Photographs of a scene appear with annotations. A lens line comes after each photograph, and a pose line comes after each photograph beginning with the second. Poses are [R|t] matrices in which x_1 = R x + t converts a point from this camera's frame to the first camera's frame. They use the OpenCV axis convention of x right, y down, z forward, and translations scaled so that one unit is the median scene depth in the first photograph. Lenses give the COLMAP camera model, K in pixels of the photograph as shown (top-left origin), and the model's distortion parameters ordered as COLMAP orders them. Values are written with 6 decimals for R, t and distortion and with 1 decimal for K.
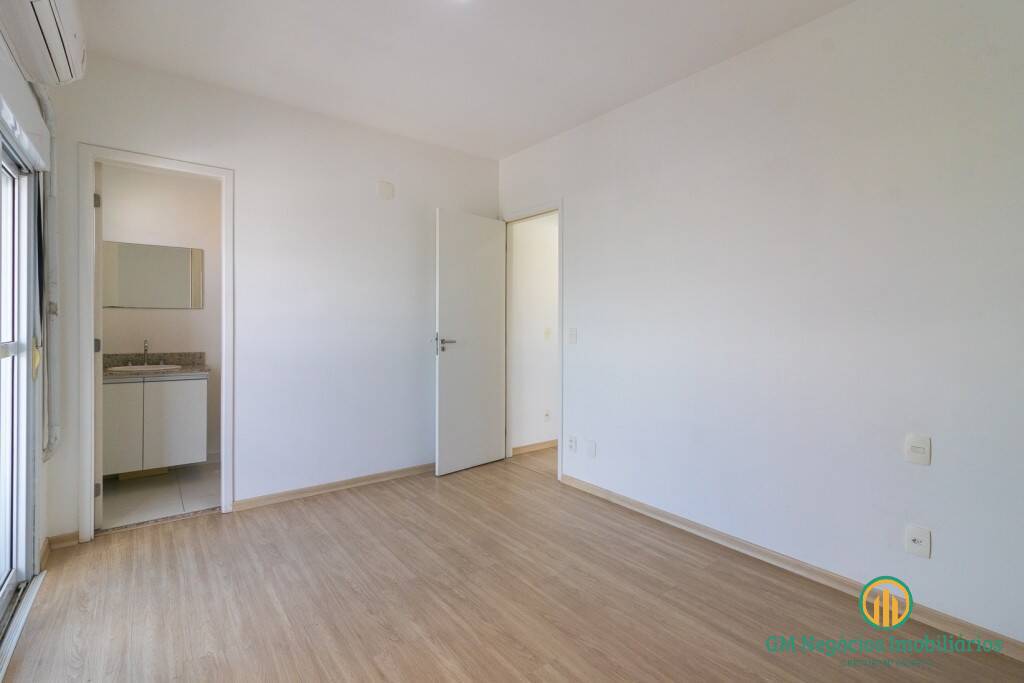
lens RADIAL K [[473.5, 0, 506.2], [0, 473.5, 332.3], [0, 0, 1]] dist [0.003029, 0.000281]
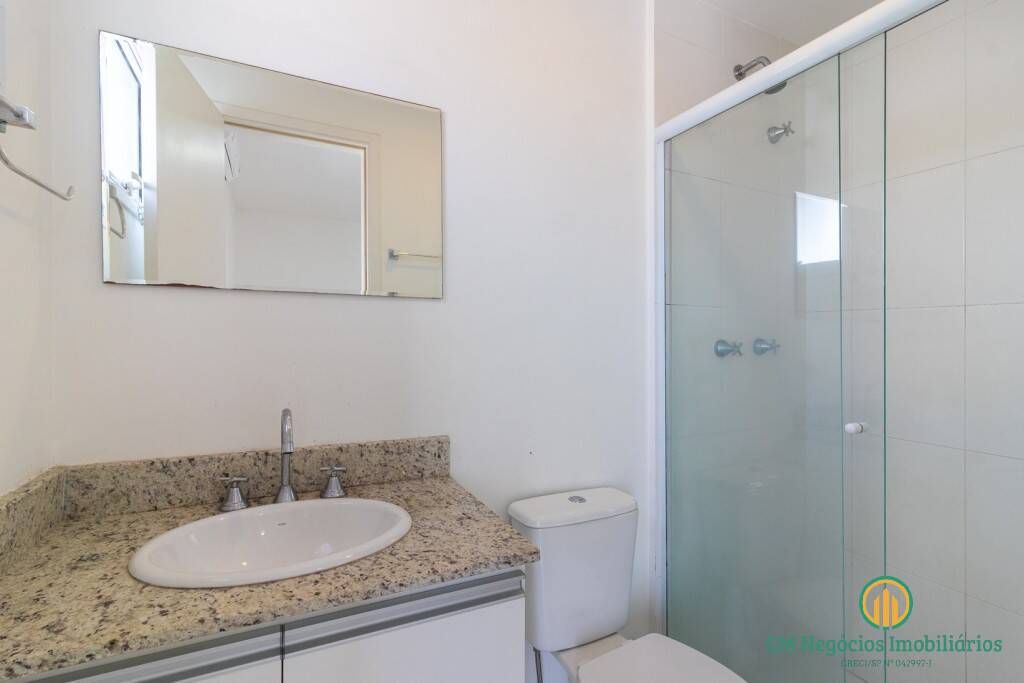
lens RADIAL K [[473.5, 0, 513.2], [0, 473.5, 344.1], [0, 0, 1]] dist [0.003029, 0.000281]
pose [[0.983750, 0.003926, -0.179503, -0.809874], [-0.004436, 0.999987, -0.002439, -0.029150], [0.179492, 0.003196, 0.983754, 1.049492]]
